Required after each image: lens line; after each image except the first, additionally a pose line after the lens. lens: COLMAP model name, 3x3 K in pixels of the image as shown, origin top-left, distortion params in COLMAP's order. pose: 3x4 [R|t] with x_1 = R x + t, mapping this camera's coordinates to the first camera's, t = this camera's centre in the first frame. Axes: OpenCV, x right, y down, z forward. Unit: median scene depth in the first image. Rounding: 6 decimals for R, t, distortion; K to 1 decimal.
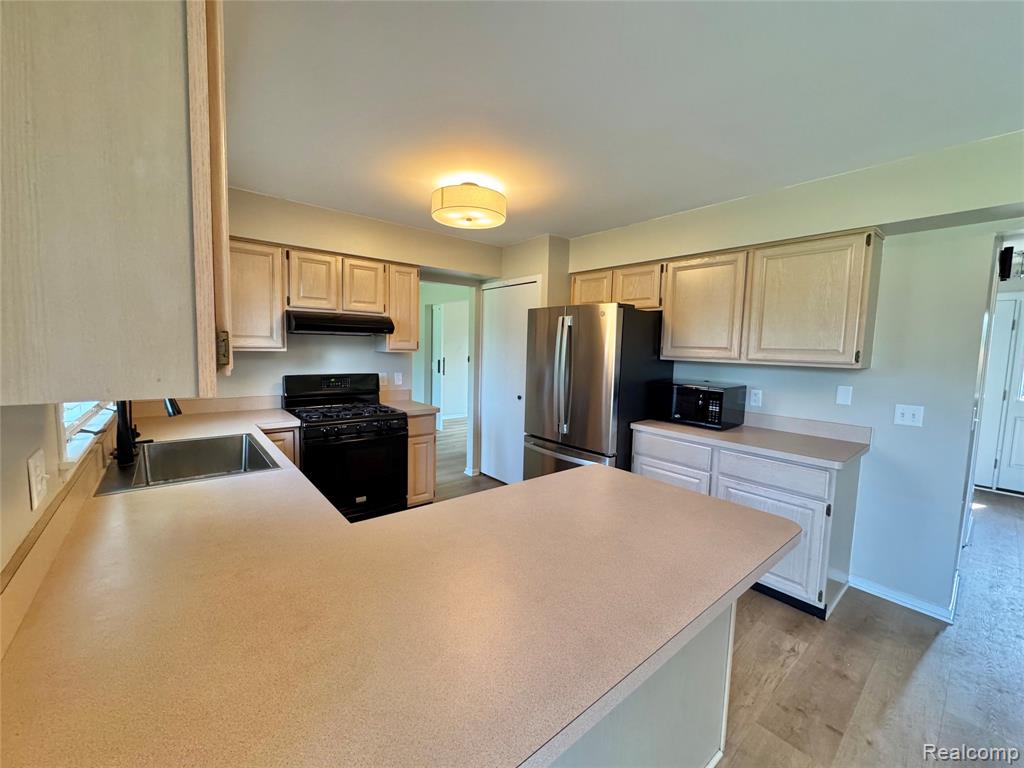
lens RADIAL K [[409.3, 0, 518.6], [0, 409.3, 380.5], [0, 0, 1]] dist [-0.009124, -0.000116]
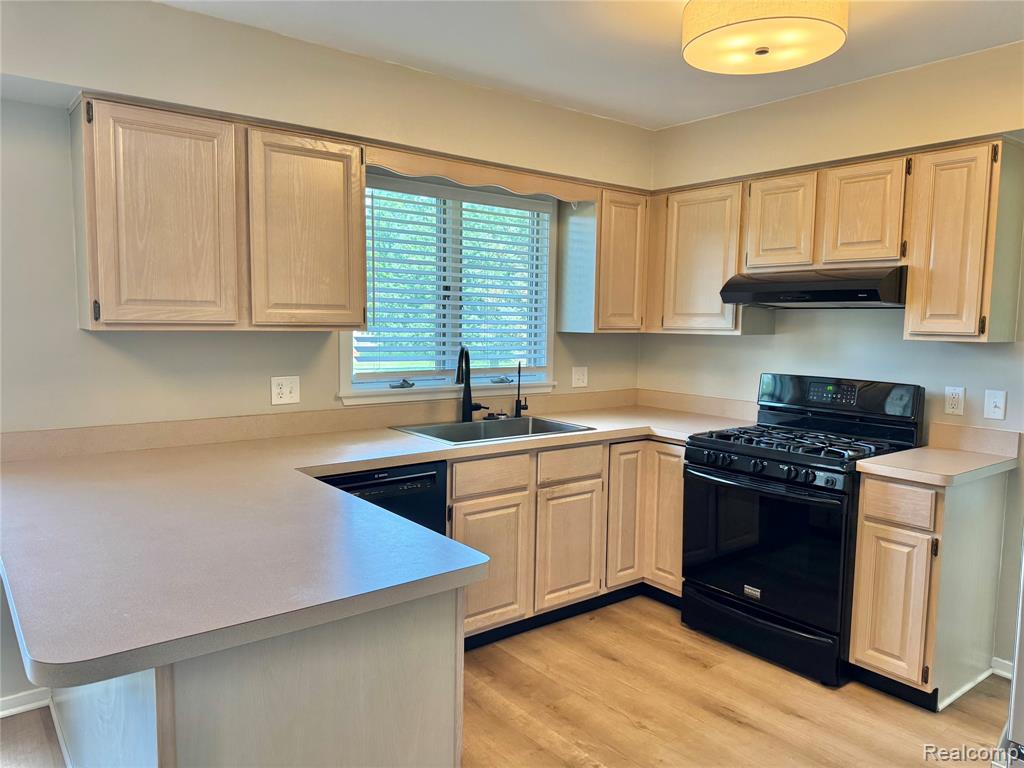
lens RADIAL K [[733.3, 0, 512.3], [0, 733.3, 379.6], [0, 0, 1]] dist [0.017286, -0.027646]
pose [[-0.048866, 0.054504, -0.997317, 0.608896], [-0.099398, 0.993288, 0.059154, -0.031082], [0.993847, 0.102021, -0.043120, 0.636980]]
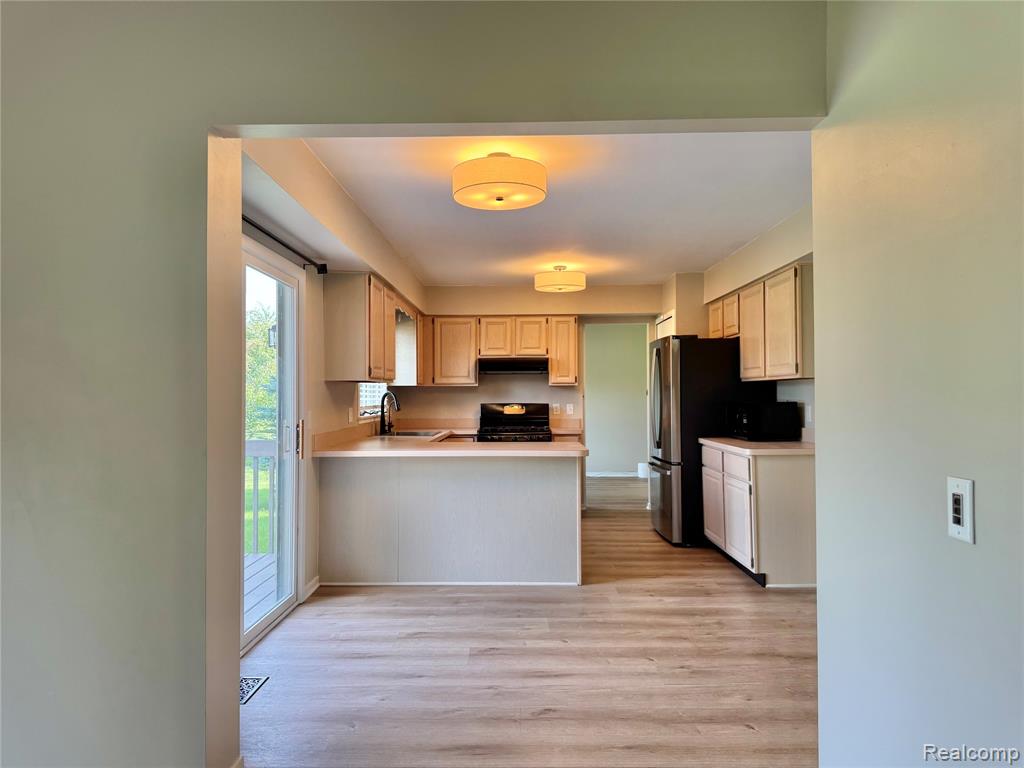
lens RADIAL K [[733.3, 0, 508.7], [0, 733.3, 386.8], [0, 0, 1]] dist [0.017286, -0.027646]
pose [[0.753188, -0.037472, -0.656737, 1.150346], [-0.031086, 0.995233, -0.092437, 0.158439], [0.657070, 0.090038, 0.748433, -0.829665]]
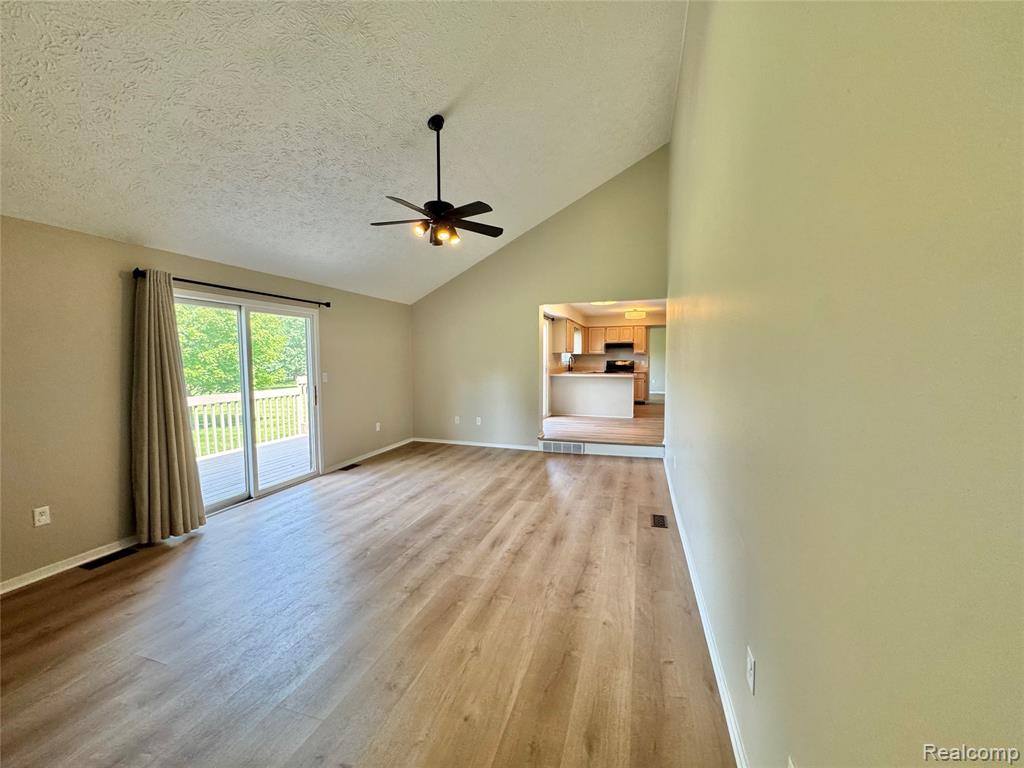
lens RADIAL K [[409.3, 0, 509.3], [0, 409.3, 379.7], [0, 0, 1]] dist [-0.009124, -0.000116]
pose [[0.519544, 0.017305, -0.854269, 2.089716], [-0.054108, 0.998455, -0.012682, 0.250249], [0.852729, 0.052811, 0.519677, -1.629671]]
